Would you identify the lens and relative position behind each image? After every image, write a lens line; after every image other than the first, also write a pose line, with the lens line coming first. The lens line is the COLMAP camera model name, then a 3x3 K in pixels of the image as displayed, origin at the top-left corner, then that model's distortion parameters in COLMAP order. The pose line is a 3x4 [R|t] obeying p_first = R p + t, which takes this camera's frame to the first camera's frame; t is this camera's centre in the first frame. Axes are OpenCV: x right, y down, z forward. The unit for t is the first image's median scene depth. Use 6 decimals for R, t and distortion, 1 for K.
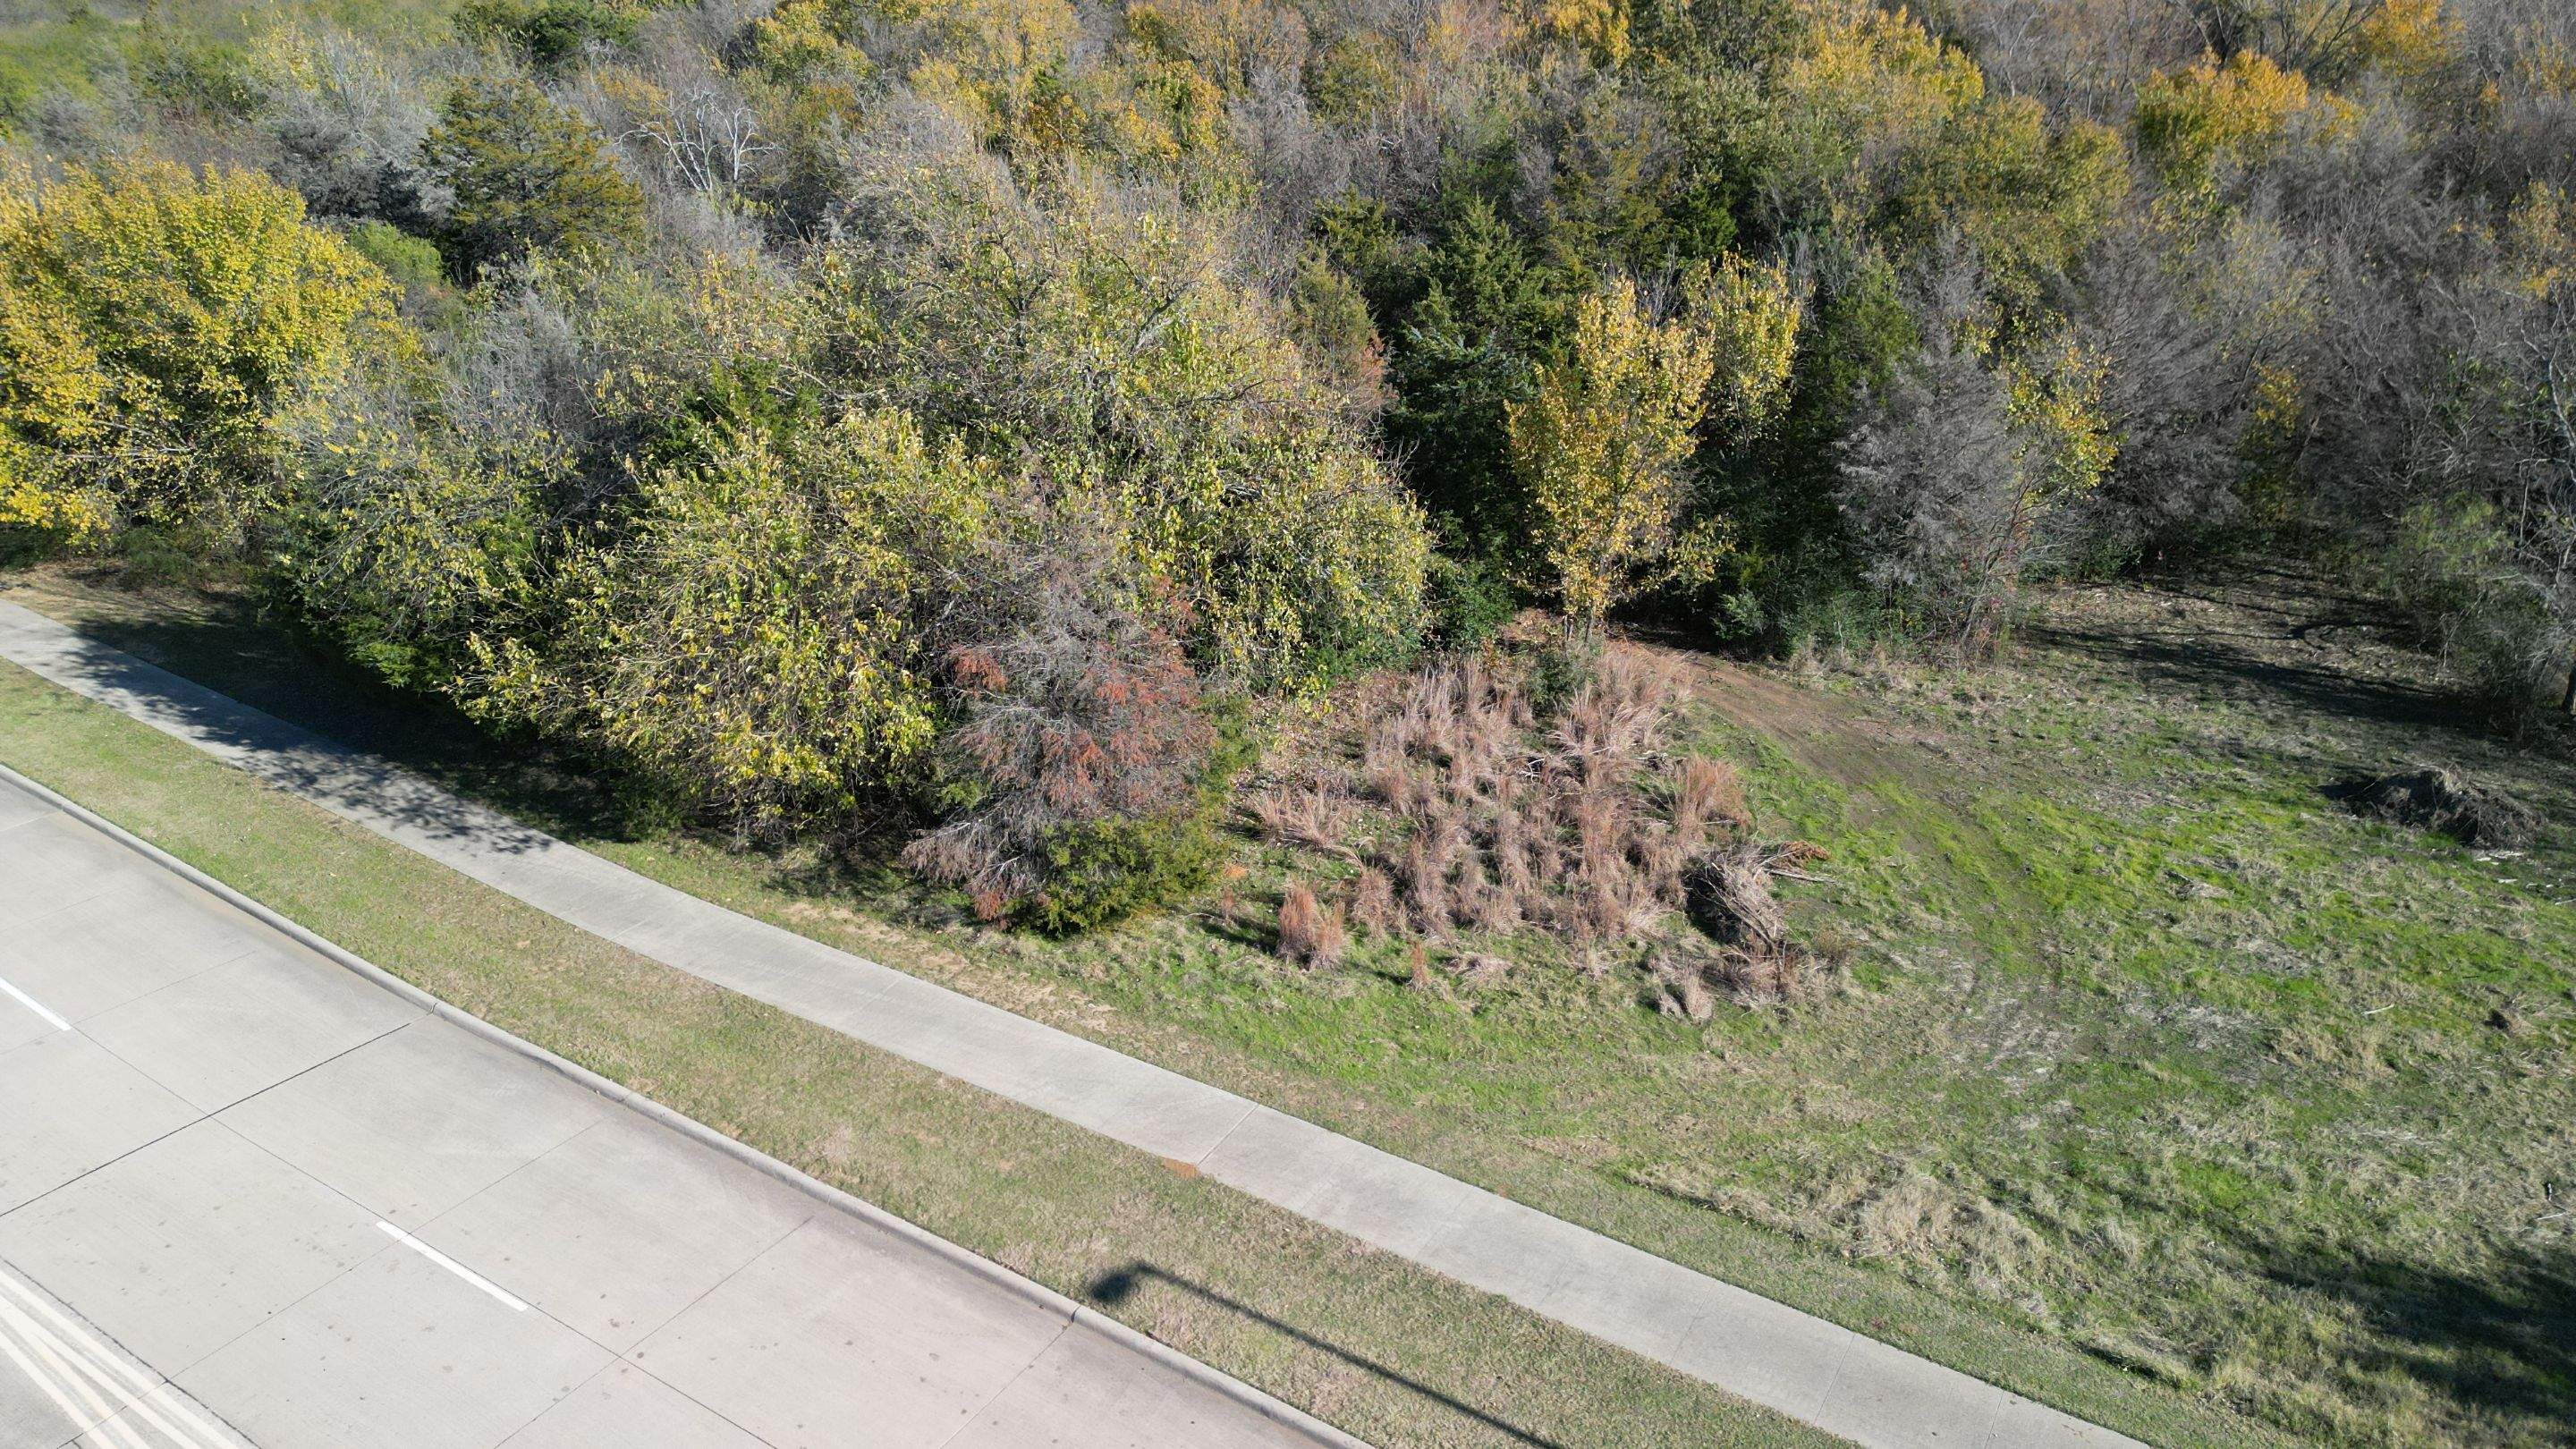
lens RADIAL K [[1803.0, 0, 1297.2], [0, 1803.0, 741.0], [0, 0, 1]] dist [0.107764, -0.108158]
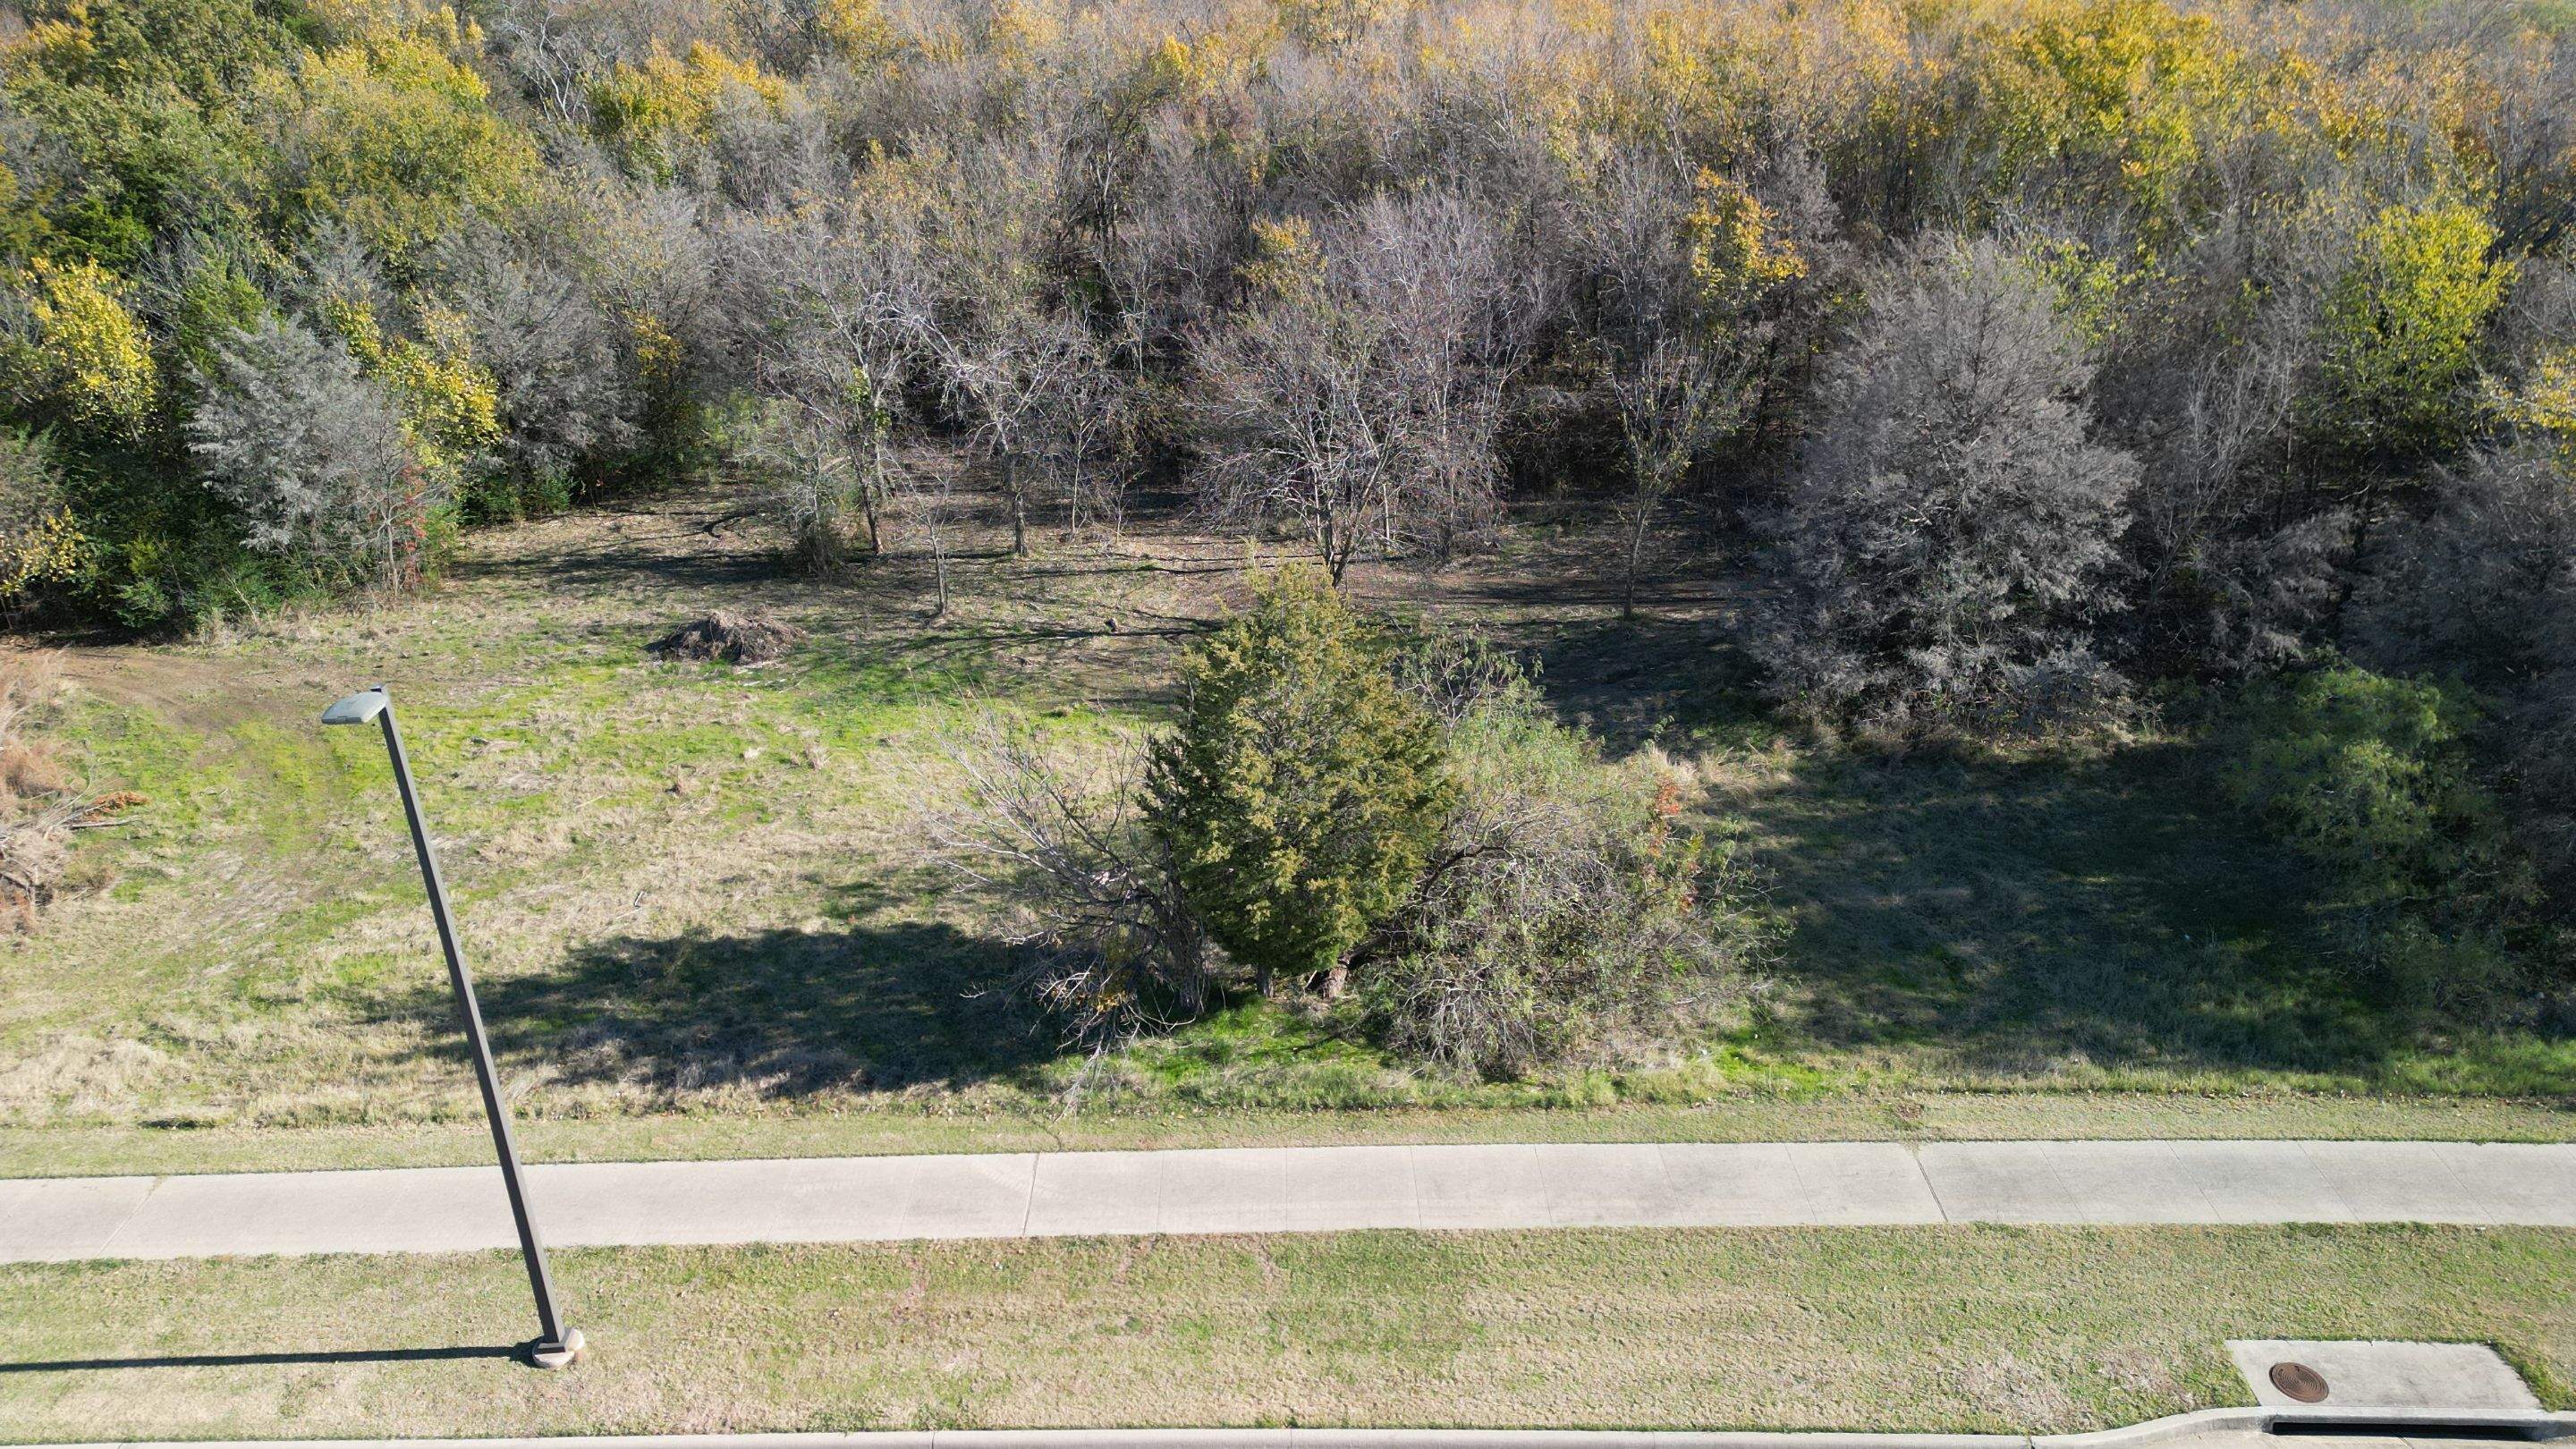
lens RADIAL K [[1803.0, 0, 1297.2], [0, 1803.0, 741.0], [0, 0, 1]] dist [0.107764, -0.108158]
pose [[0.852120, -0.238331, 0.465929, 0.383690], [0.238607, 0.969296, 0.059434, 0.131042], [-0.465788, 0.060529, 0.882824, -0.293510]]
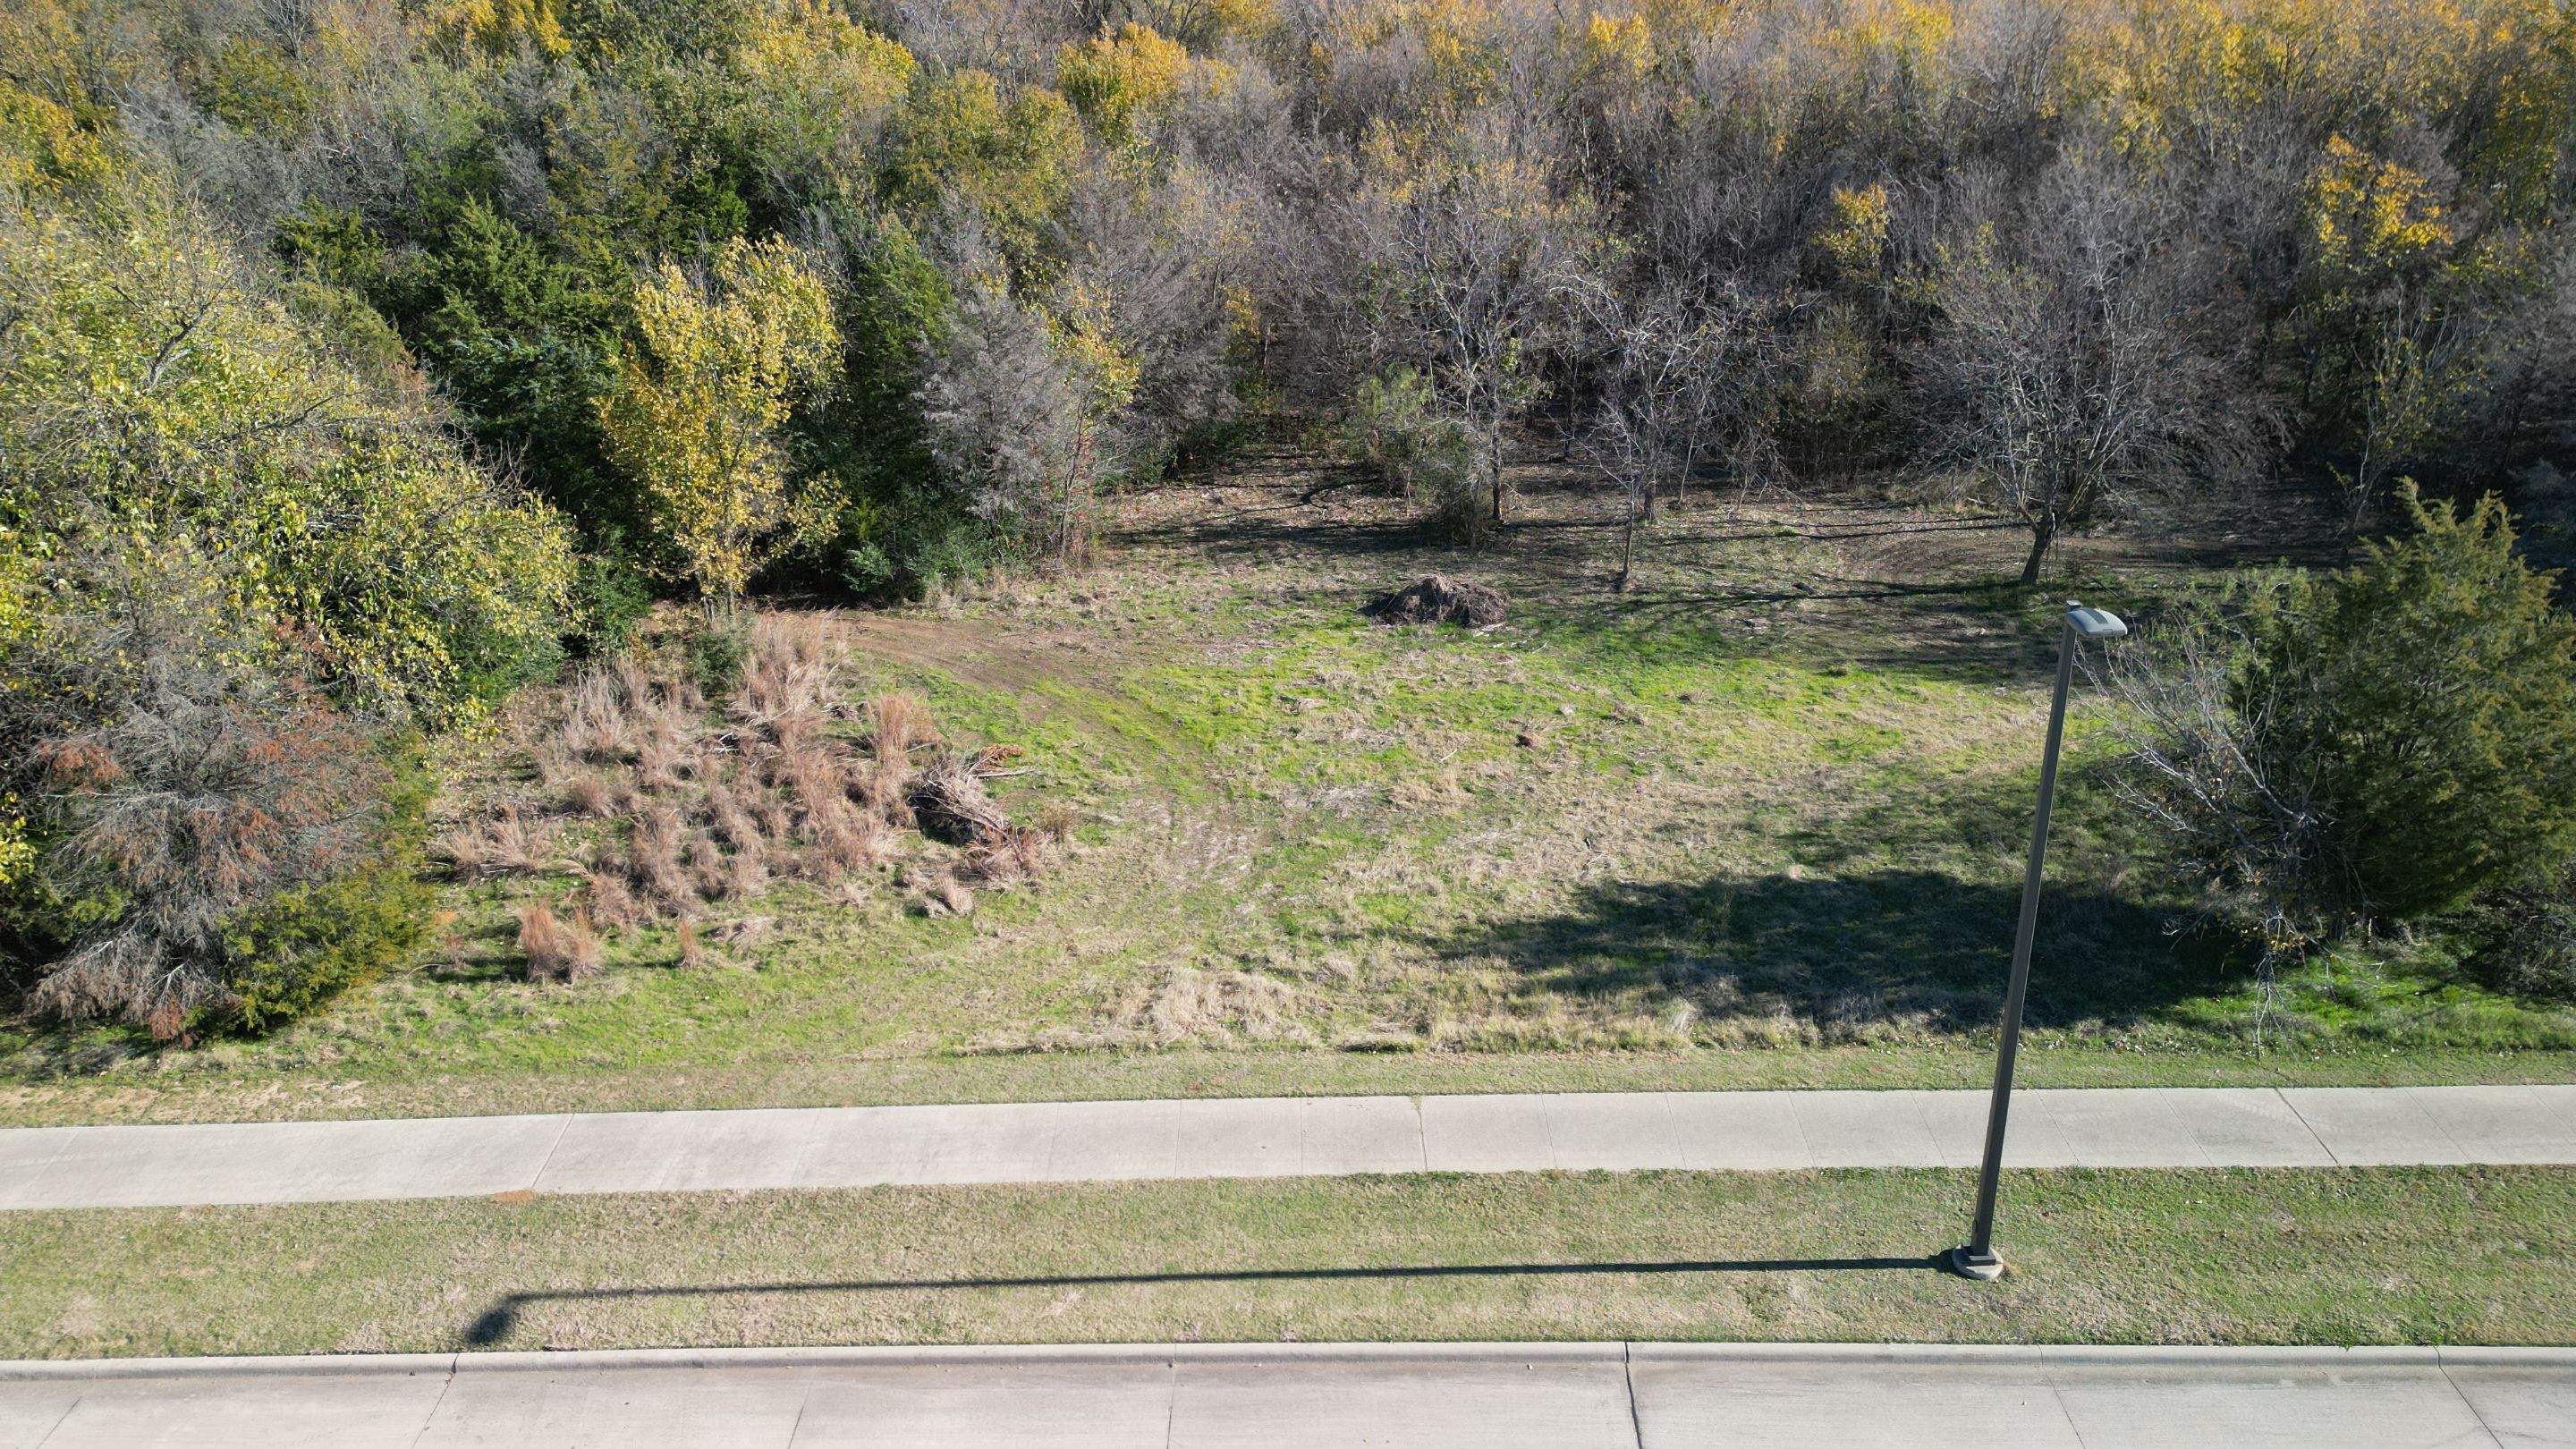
lens RADIAL K [[1803.0, 0, 1297.2], [0, 1803.0, 741.0], [0, 0, 1]] dist [0.107764, -0.108158]
pose [[0.849165, -0.236545, 0.472192, -0.086816], [0.235591, 0.969861, 0.062178, 0.028563], [-0.472668, 0.058445, 0.879300, -0.052570]]
